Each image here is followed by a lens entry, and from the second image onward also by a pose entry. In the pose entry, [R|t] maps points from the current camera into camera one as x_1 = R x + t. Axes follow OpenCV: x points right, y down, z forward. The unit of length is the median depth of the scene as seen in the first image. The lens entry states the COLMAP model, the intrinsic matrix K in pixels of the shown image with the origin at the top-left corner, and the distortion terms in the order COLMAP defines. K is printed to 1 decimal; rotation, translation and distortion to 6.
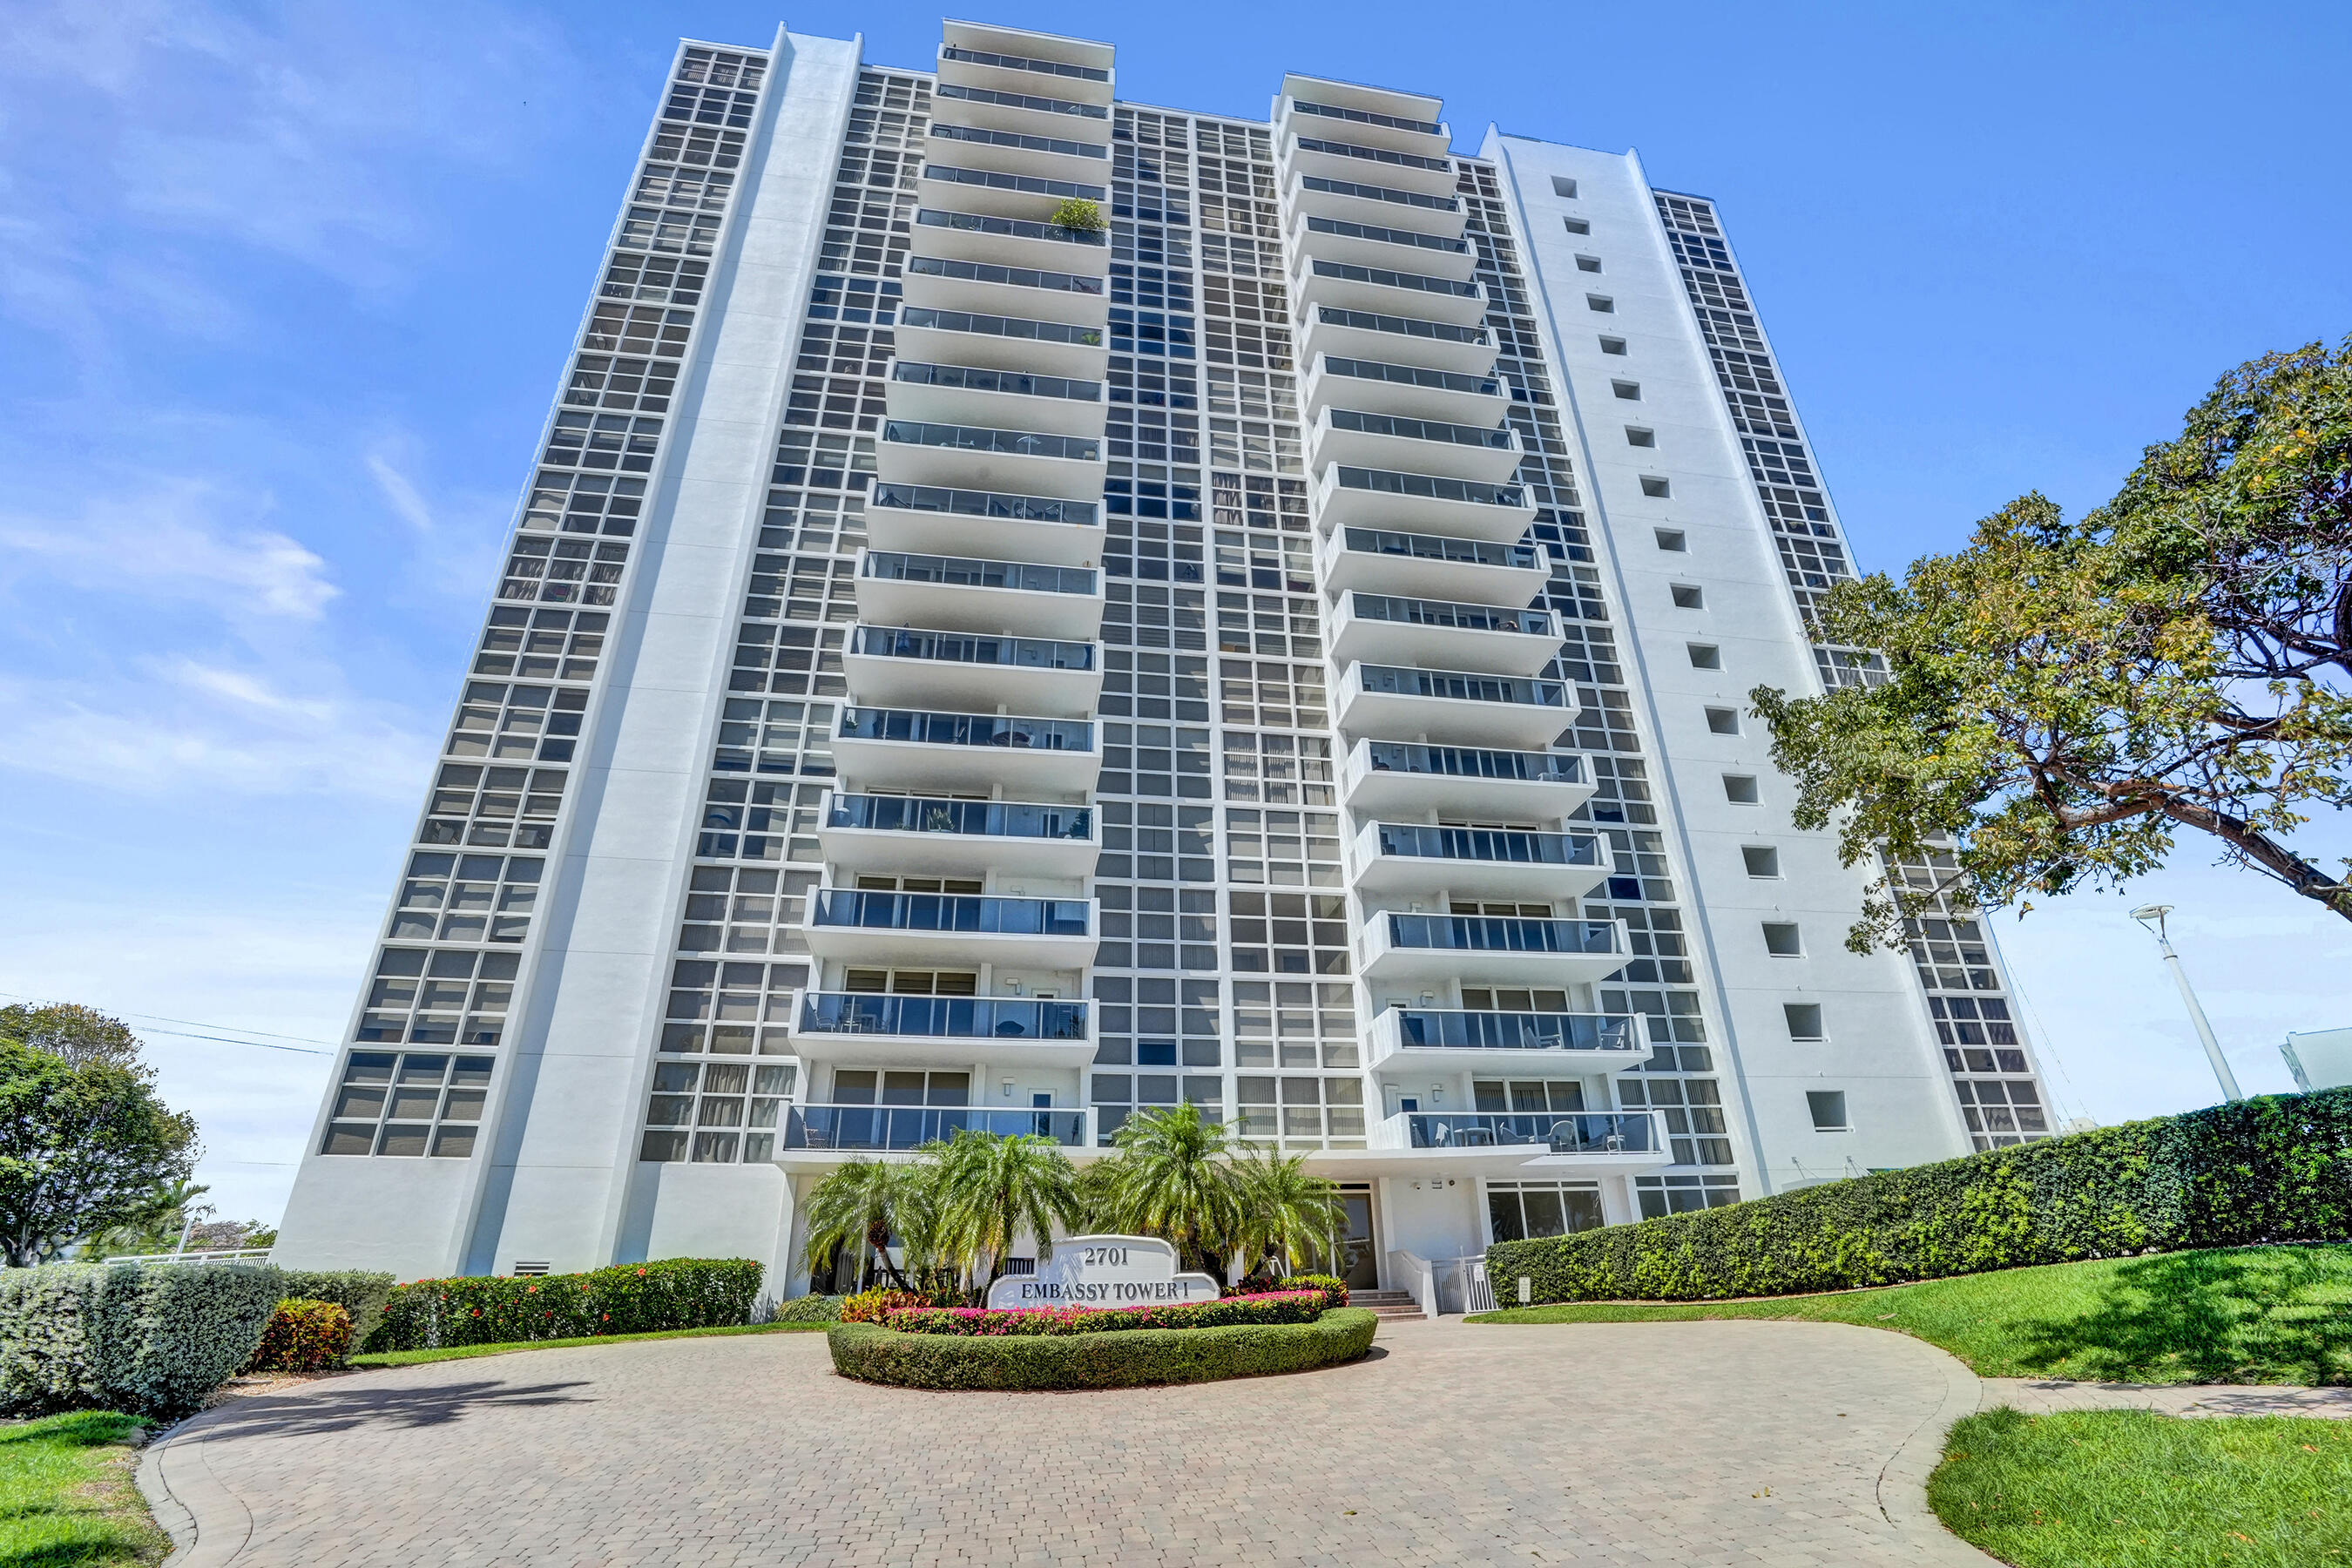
lens RADIAL K [[1087.2, 0, 1176.0], [0, 1087.2, 784.0], [0, 0, 1]] dist [-0.084219, 0.041651]
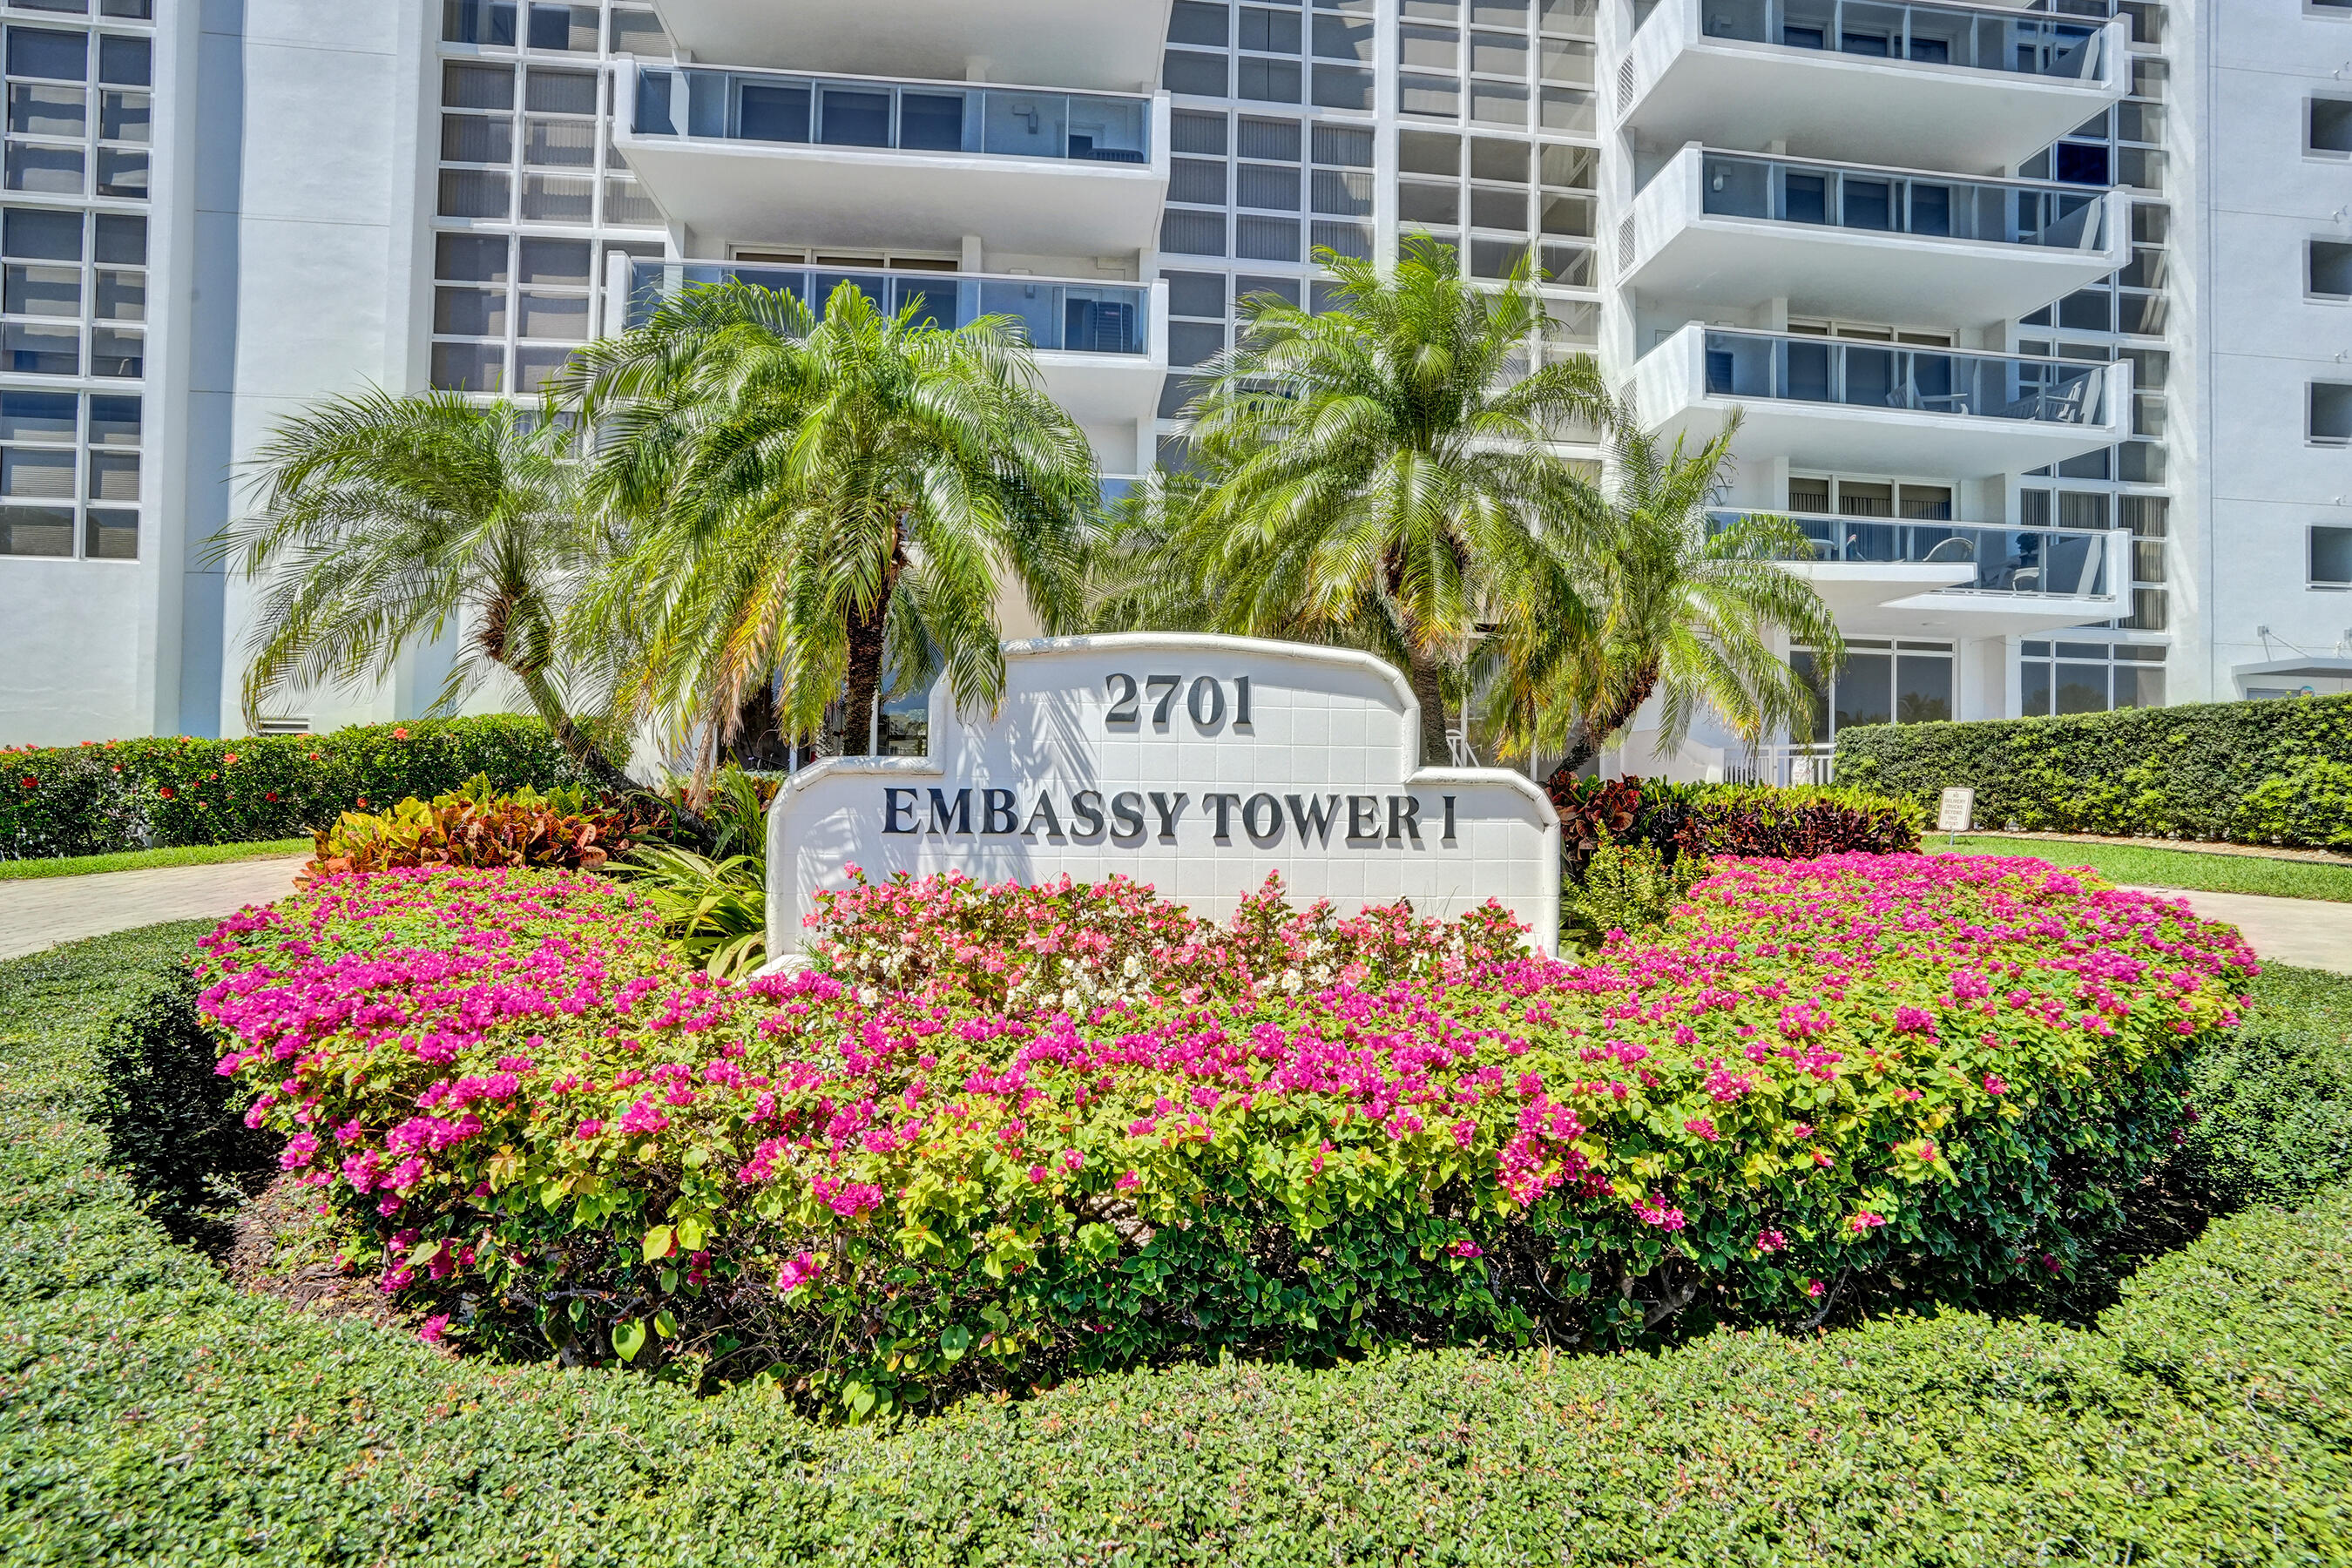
lens RADIAL K [[1087.2, 0, 1176.0], [0, 1087.2, 784.0], [0, 0, 1]] dist [-0.084219, 0.041651]
pose [[0.997672, 0.033123, -0.059613, -0.025827], [-0.002844, 0.893574, 0.448907, 0.177398], [0.068138, -0.447692, 0.891588, 0.393302]]
